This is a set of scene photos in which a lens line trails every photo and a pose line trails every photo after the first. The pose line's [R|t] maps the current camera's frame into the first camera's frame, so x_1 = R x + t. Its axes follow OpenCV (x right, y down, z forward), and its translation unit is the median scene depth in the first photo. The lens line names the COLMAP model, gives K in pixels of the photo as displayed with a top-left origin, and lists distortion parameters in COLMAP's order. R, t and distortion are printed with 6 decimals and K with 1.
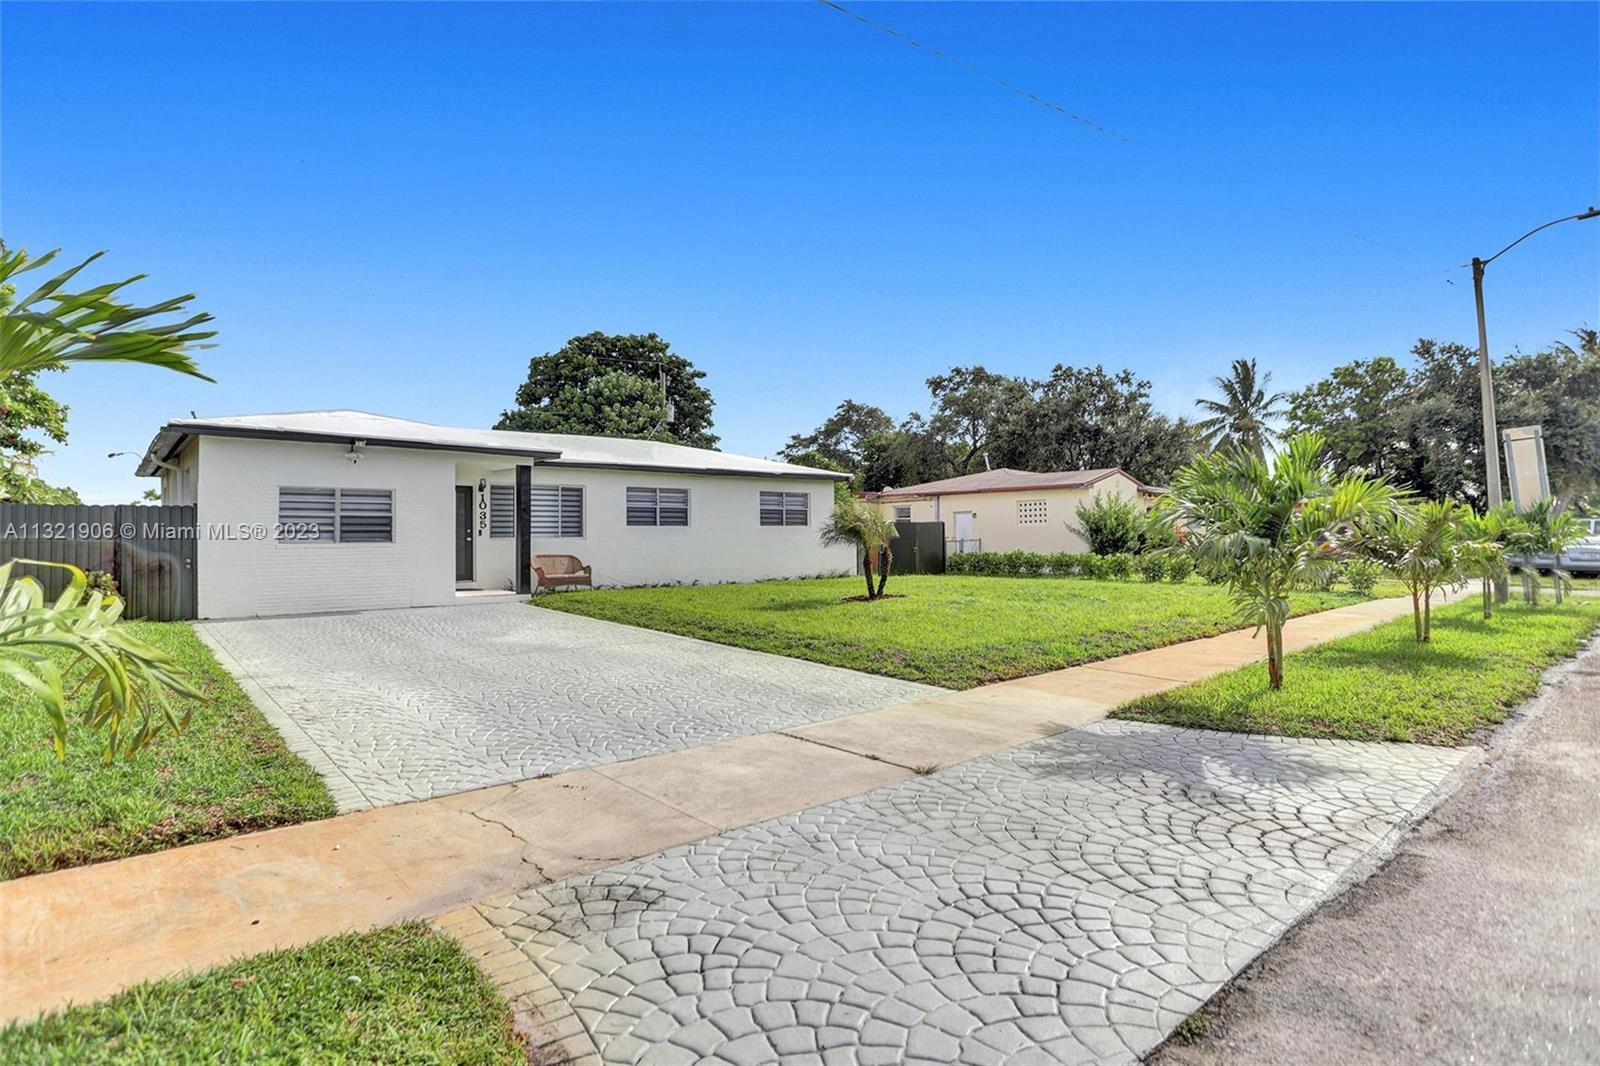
lens RADIAL K [[834.3, 0, 791.6], [0, 834.3, 529.8], [0, 0, 1]] dist [-0.042048, 0.004669]
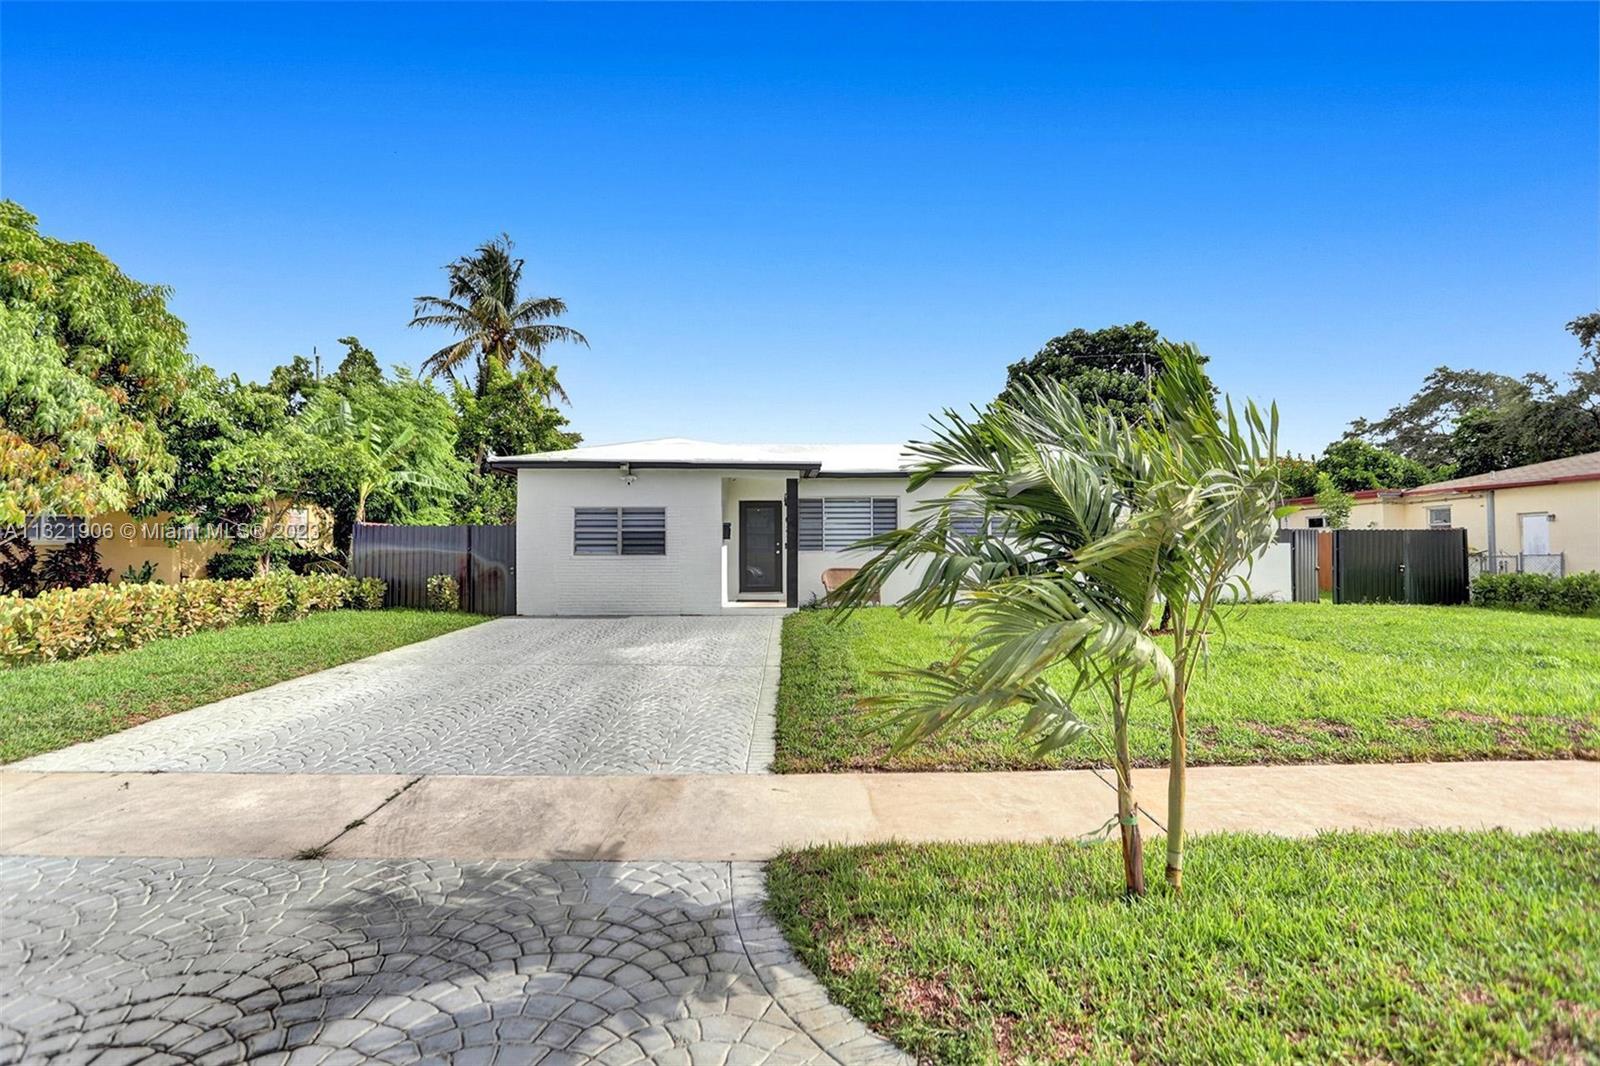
lens RADIAL K [[834.3, 0, 797.4], [0, 834.3, 526.3], [0, 0, 1]] dist [-0.042048, 0.004669]
pose [[0.761318, -0.016460, -0.648170, 0.254263], [0.004081, 0.999780, -0.020596, 0.000518], [0.648366, 0.013035, 0.761217, 0.180554]]
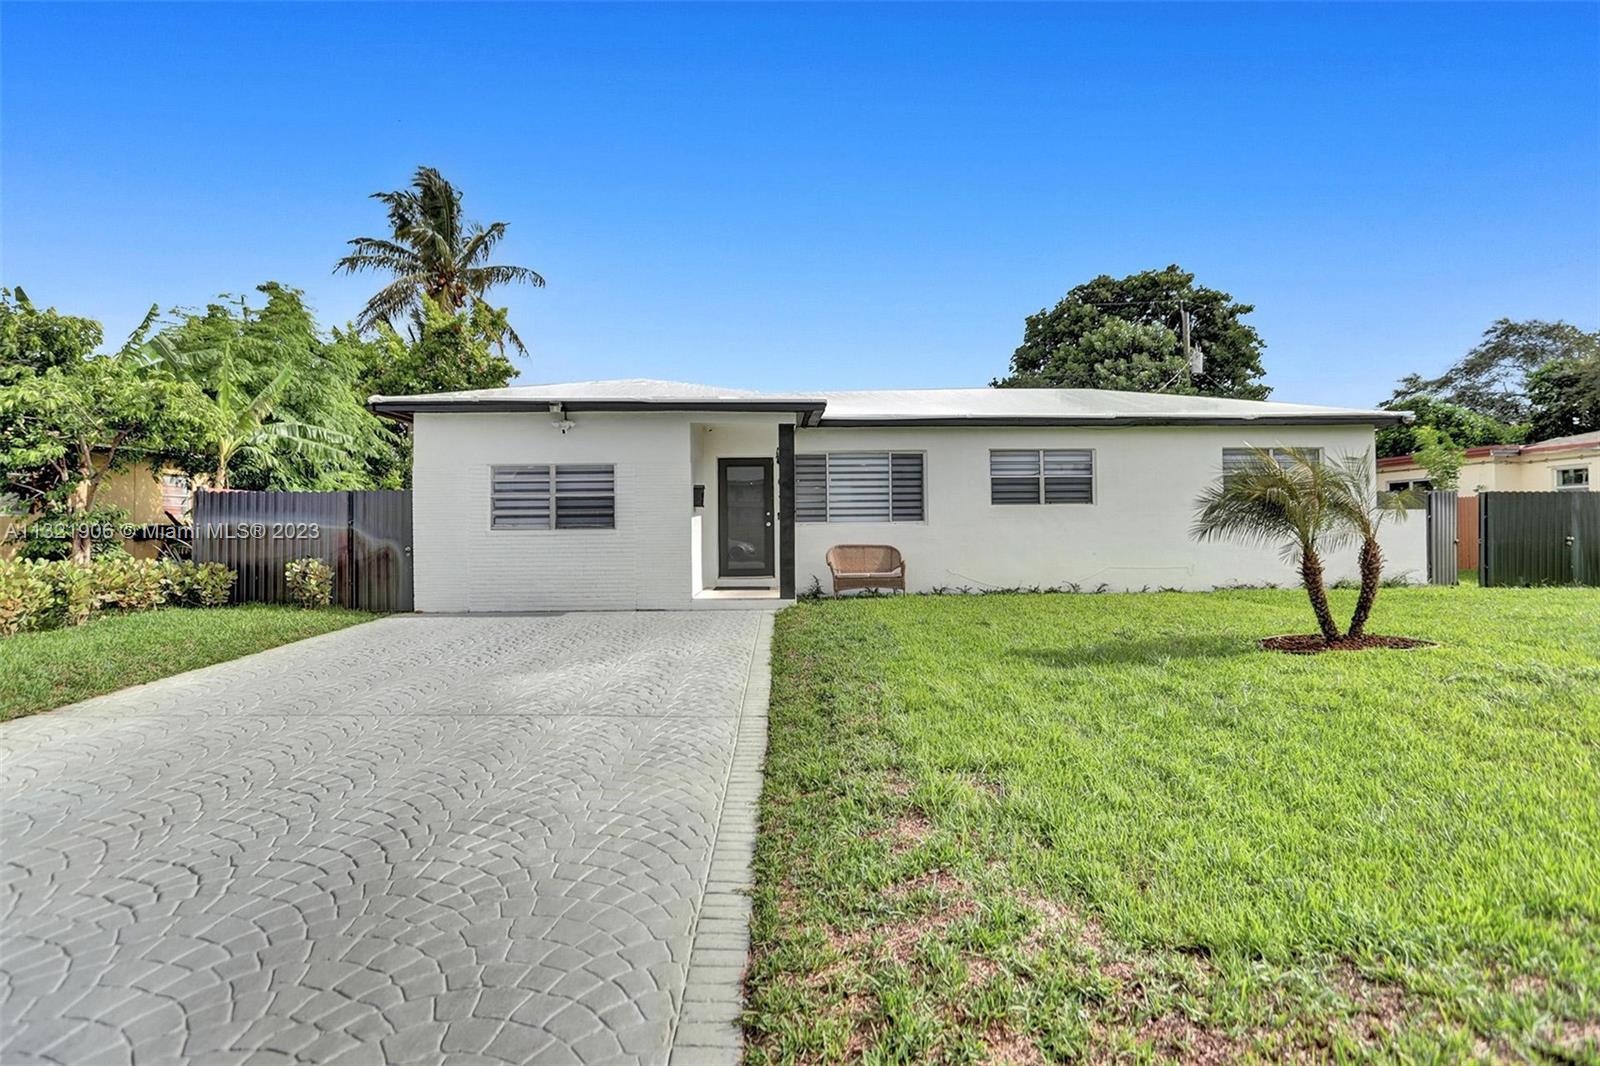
lens RADIAL K [[834.3, 0, 799.3], [0, 834.3, 521.3], [0, 0, 1]] dist [-0.042048, 0.004669]
pose [[0.767432, -0.006822, -0.641094, 0.124816], [0.010707, 0.999940, 0.002178, 0.005489], [0.641041, -0.008536, 0.767459, 0.330027]]
